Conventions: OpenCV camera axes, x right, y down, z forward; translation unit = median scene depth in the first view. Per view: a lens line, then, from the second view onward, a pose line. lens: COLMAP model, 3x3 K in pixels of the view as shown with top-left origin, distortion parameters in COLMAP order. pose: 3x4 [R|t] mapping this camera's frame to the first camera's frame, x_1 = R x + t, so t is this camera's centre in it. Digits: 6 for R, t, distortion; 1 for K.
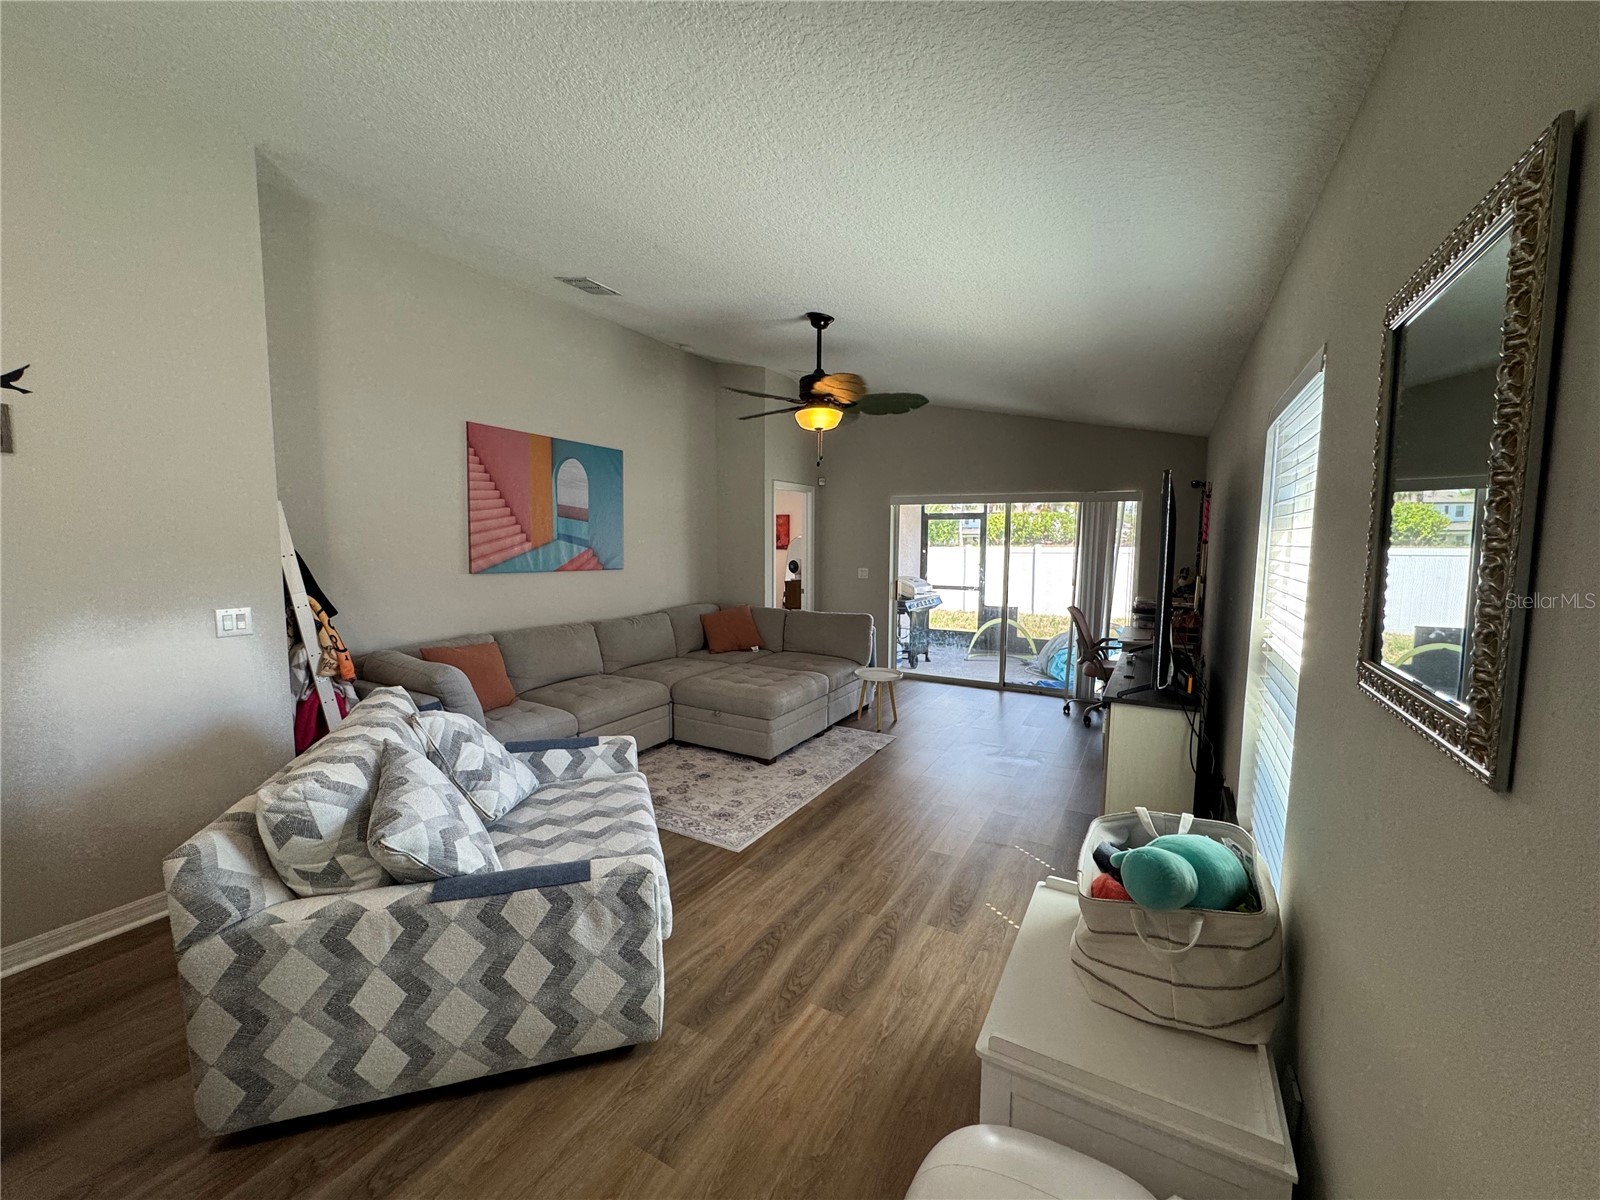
lens RADIAL K [[638.8, 0, 796.8], [0, 638.8, 597.9], [0, 0, 1]] dist [-0.002124, -0.000294]
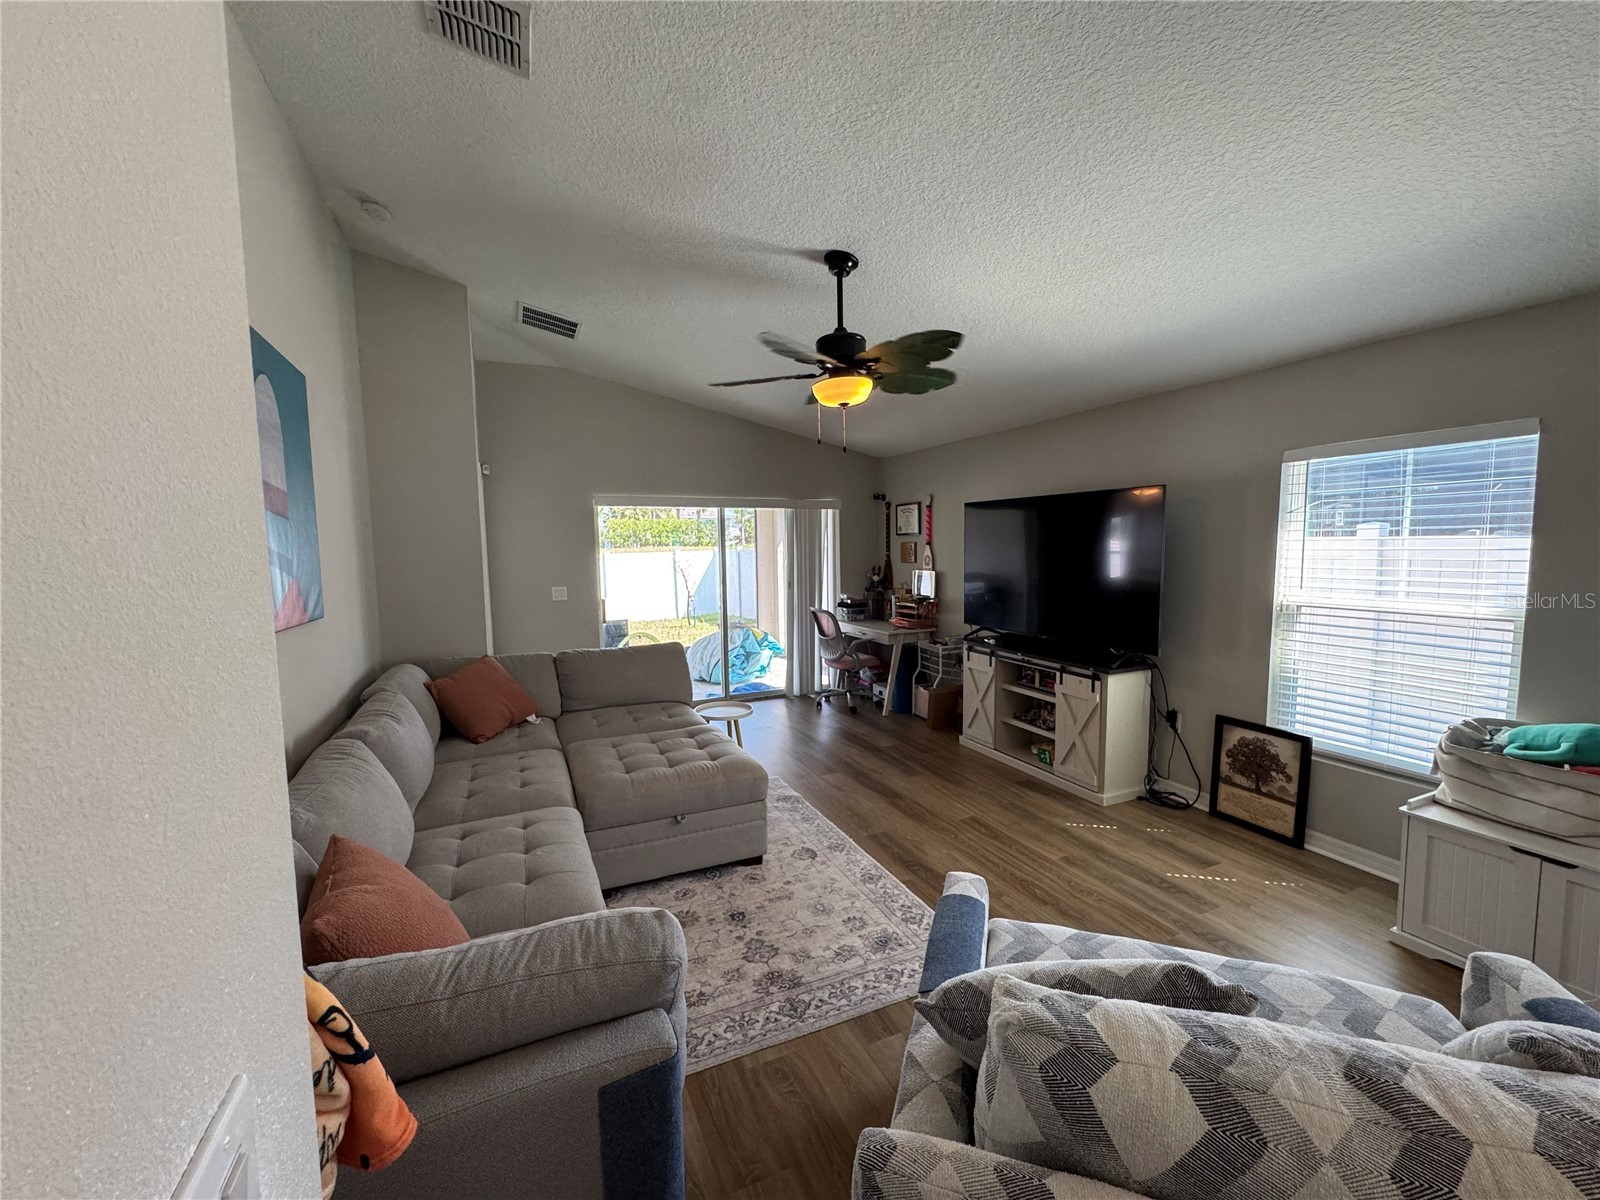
lens RADIAL K [[638.8, 0, 796.8], [0, 638.8, 597.9], [0, 0, 1]] dist [-0.002124, -0.000294]
pose [[0.589427, -0.085616, 0.803272, -0.602474], [0.093996, 0.994882, 0.037065, -0.060964], [-0.802334, 0.053657, 0.594458, 0.550289]]
